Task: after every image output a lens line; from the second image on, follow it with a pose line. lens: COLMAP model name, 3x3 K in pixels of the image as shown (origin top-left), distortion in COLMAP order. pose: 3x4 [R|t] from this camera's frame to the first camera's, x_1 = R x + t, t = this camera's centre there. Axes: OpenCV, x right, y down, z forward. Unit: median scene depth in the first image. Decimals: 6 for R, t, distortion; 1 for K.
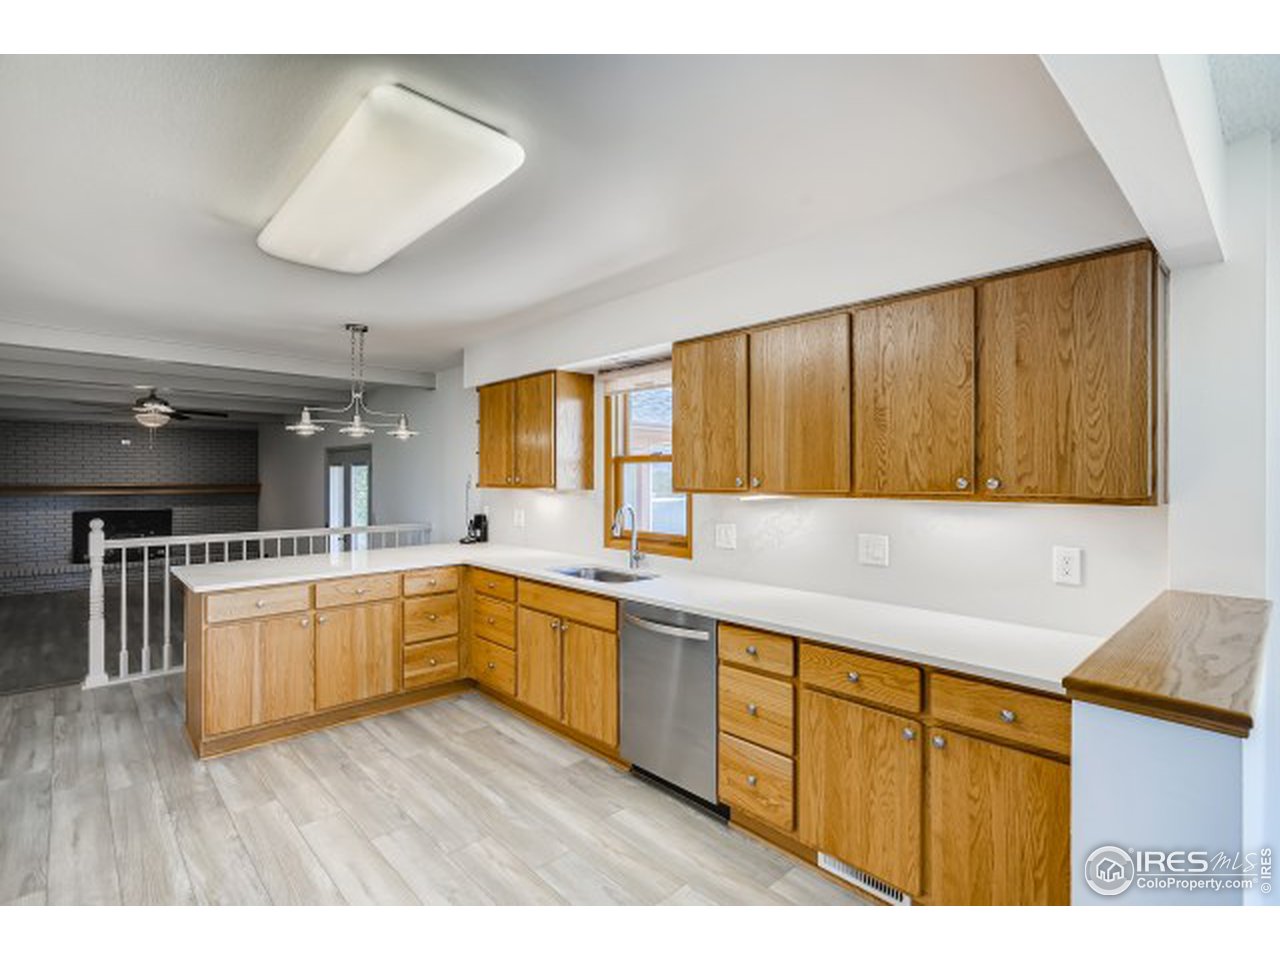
lens RADIAL K [[612.2, 0, 640.0], [0, 612.2, 480.0], [0, 0, 1]] dist [-0.000725, 0.000133]
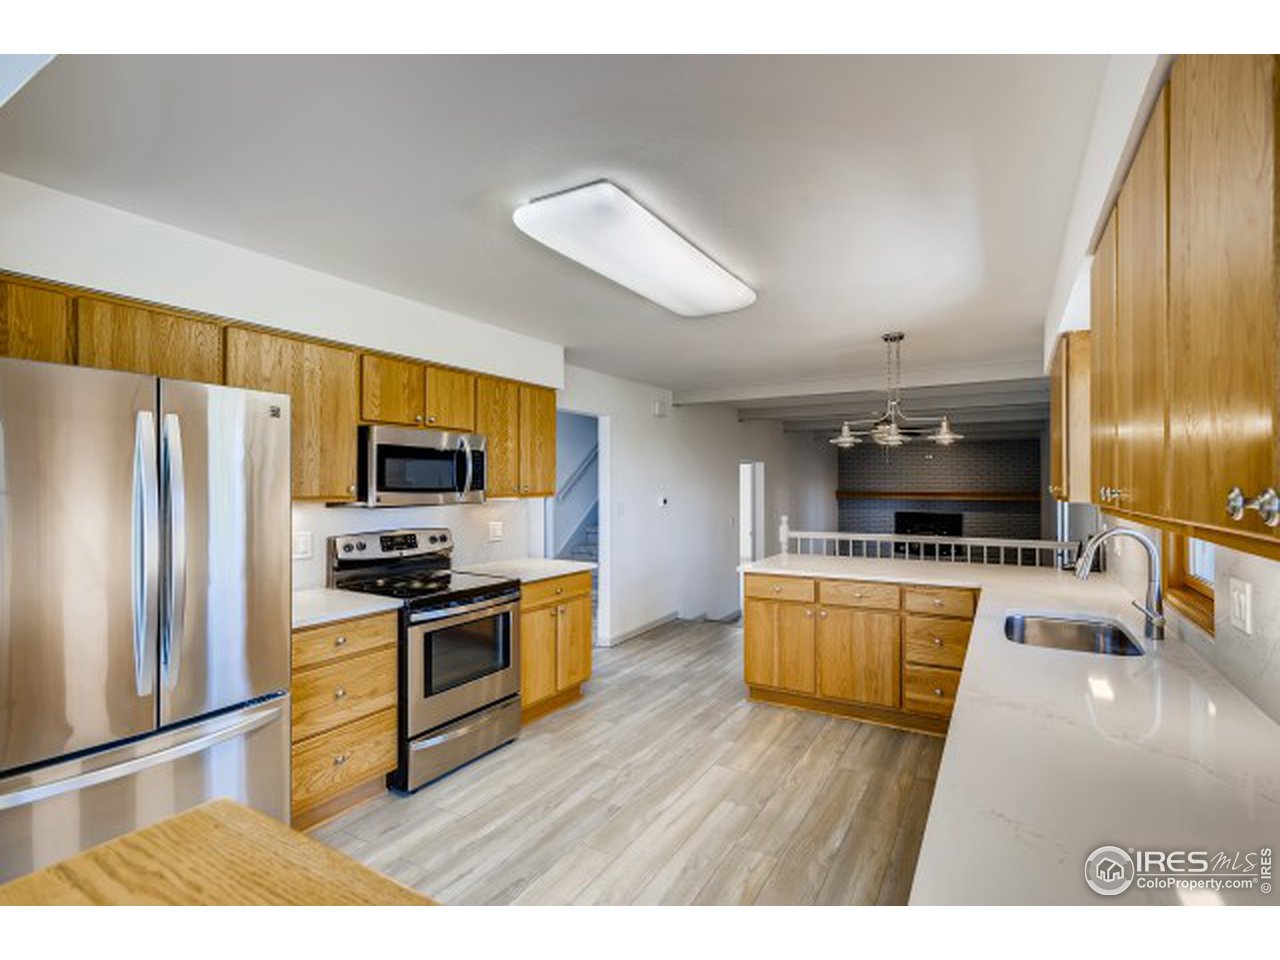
lens RADIAL K [[600.9, 0, 640.0], [0, 600.9, 480.0], [0, 0, 1]] dist [-0.045962, -0.000007]
pose [[0.264253, -0.008643, -0.964415, 0.408964], [-0.006032, 0.999925, -0.010614, -0.000299], [0.964434, 0.008622, 0.264181, 0.375723]]
